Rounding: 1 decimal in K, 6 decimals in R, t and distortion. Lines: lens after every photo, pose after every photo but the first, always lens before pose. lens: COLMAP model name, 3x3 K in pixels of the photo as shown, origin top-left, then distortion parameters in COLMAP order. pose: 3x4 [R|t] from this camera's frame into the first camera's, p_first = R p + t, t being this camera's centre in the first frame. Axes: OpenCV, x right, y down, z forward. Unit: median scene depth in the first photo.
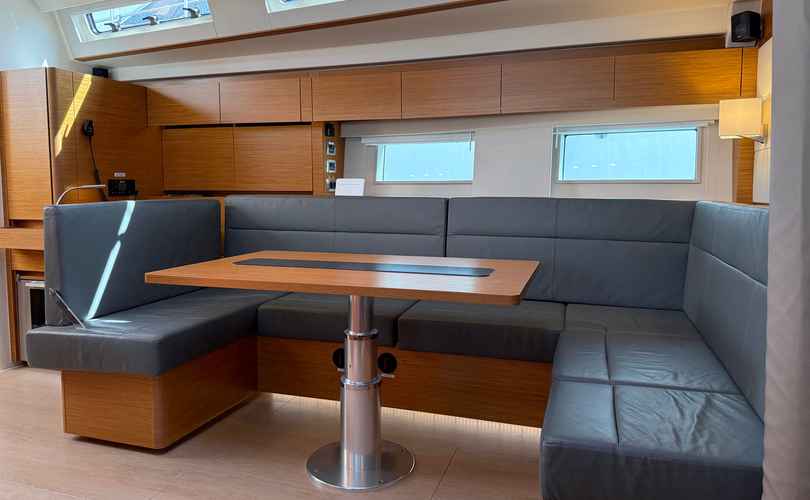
lens RADIAL K [[596.3, 0, 405.0], [0, 596.3, 250.0], [0, 0, 1]] dist [0.057049, -0.002205]
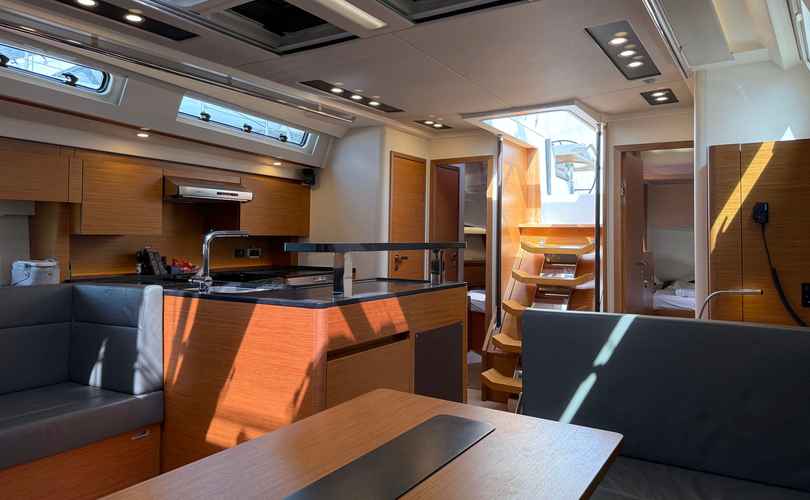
lens RADIAL K [[580.0, 0, 404.4], [0, 580.0, 205.8], [0, 0, 1]] dist [0.096561, -0.262577]
pose [[-0.206842, -0.045080, -0.977335, 0.235848], [-0.105461, 0.994145, -0.023536, -0.141970], [0.972674, 0.098202, -0.210385, 0.707332]]
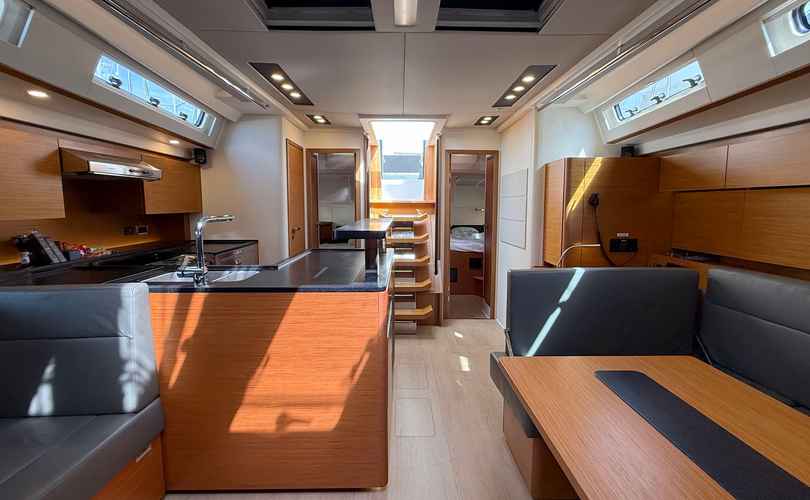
lens RADIAL K [[371.7, 0, 431.0], [0, 371.7, 245.7], [0, 0, 1]] dist [-0.018801, 0.000782]
pose [[0.393857, 0.114207, -0.912049, 0.050234], [-0.100924, 0.991625, 0.080589, -0.129674], [0.913614, 0.060307, 0.402084, 0.377880]]
